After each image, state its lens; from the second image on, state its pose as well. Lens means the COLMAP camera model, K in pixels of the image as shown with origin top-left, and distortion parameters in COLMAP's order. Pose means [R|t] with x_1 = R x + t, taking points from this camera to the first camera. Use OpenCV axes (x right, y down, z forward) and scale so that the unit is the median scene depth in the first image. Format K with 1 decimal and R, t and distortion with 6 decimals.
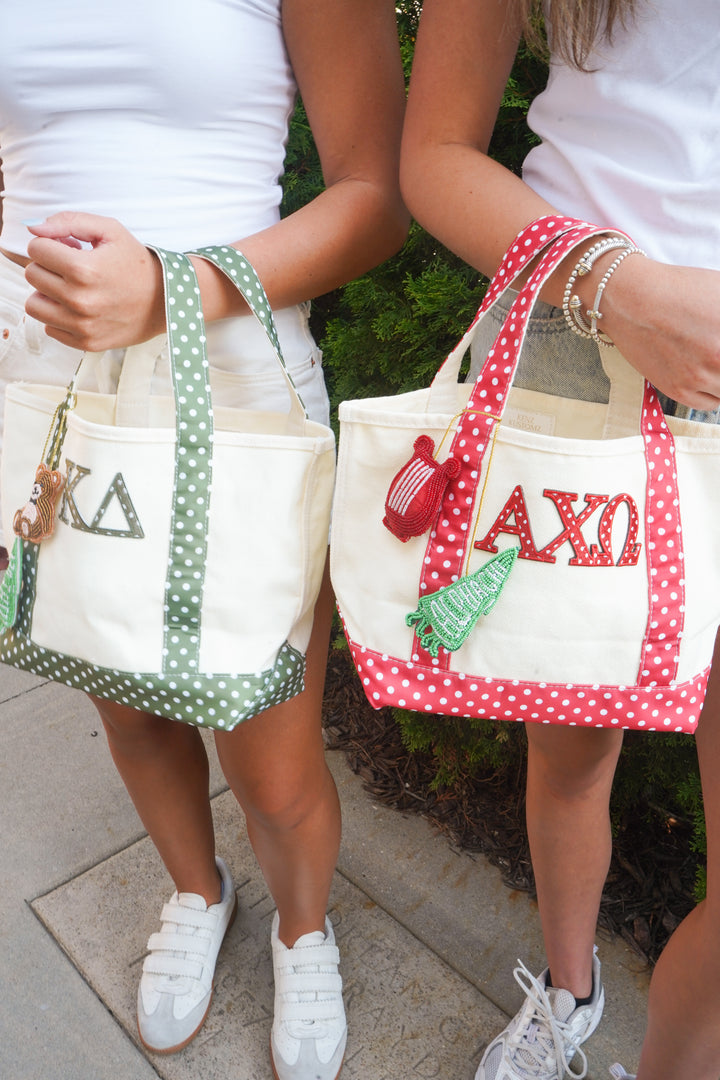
lens RADIAL K [[975.4, 0, 360.0], [0, 975.4, 540.0], [0, 0, 1]] dist [-0.003596, 0.019184]
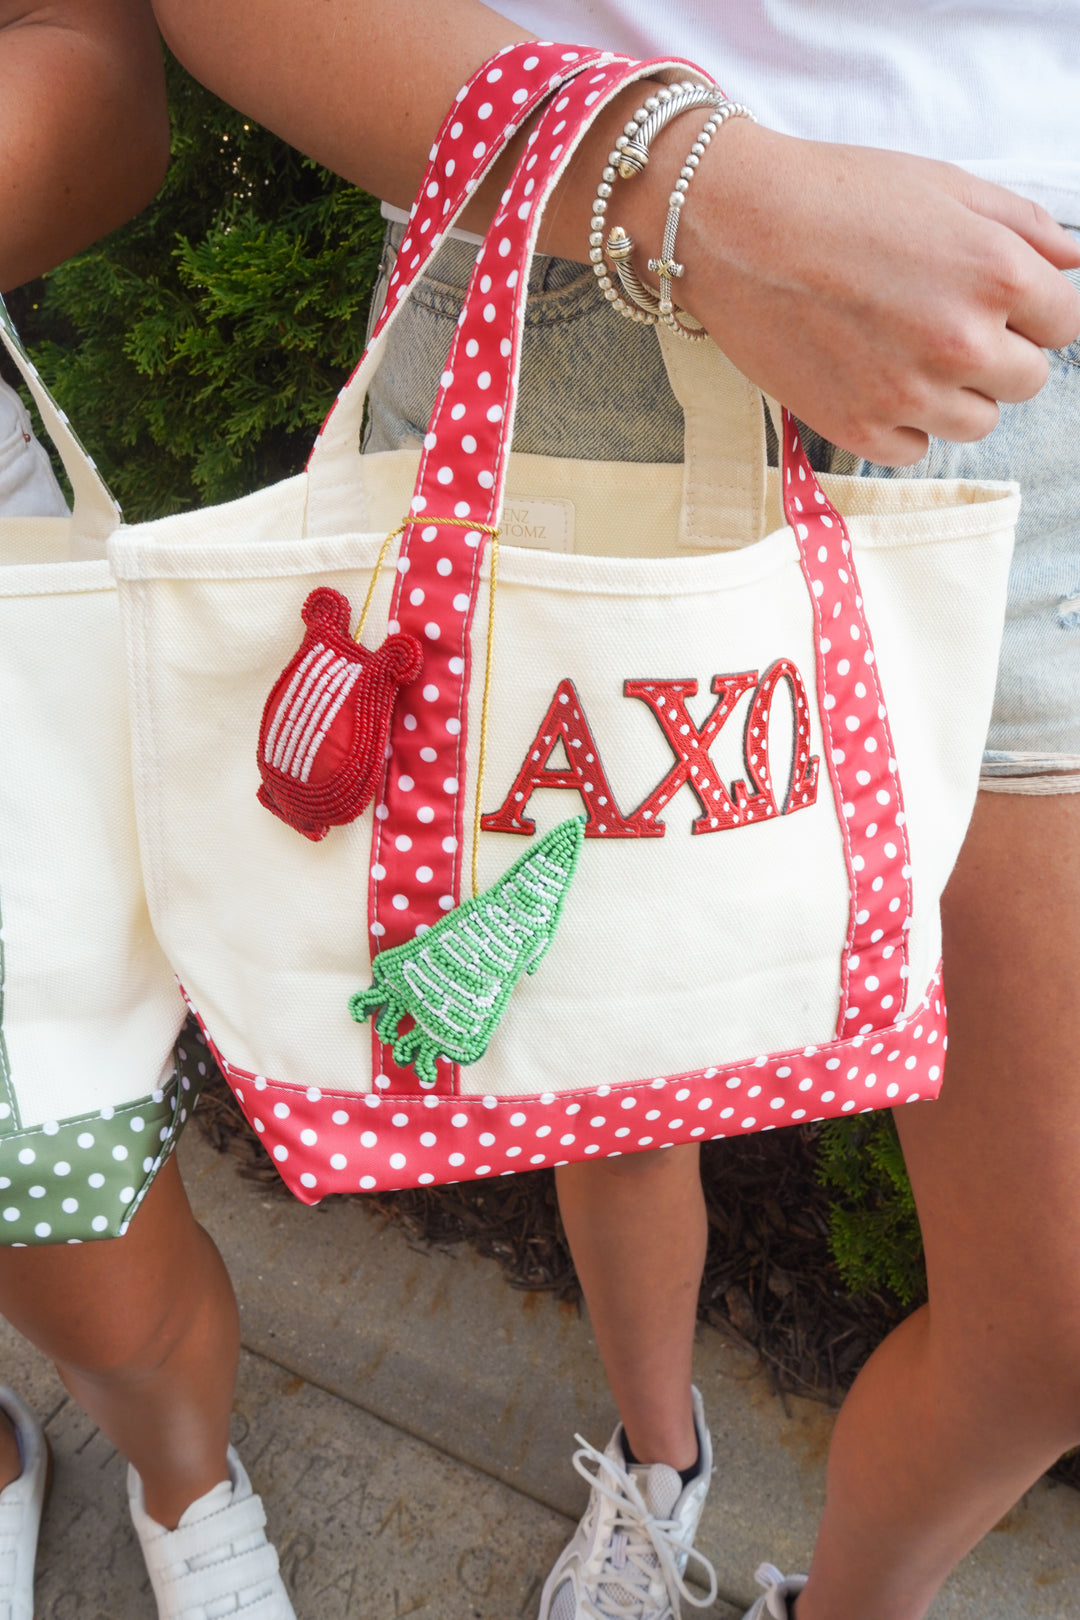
lens RADIAL K [[1463.2, 0, 540.0], [0, 1463.2, 810.0], [0, 0, 1]] dist [-0.003596, 0.019184]
pose [[0.951031, -0.175873, 0.254184, -0.023605], [0.150736, 0.981821, 0.115355, -0.070616], [-0.269851, -0.071392, 0.960252, 0.344264]]
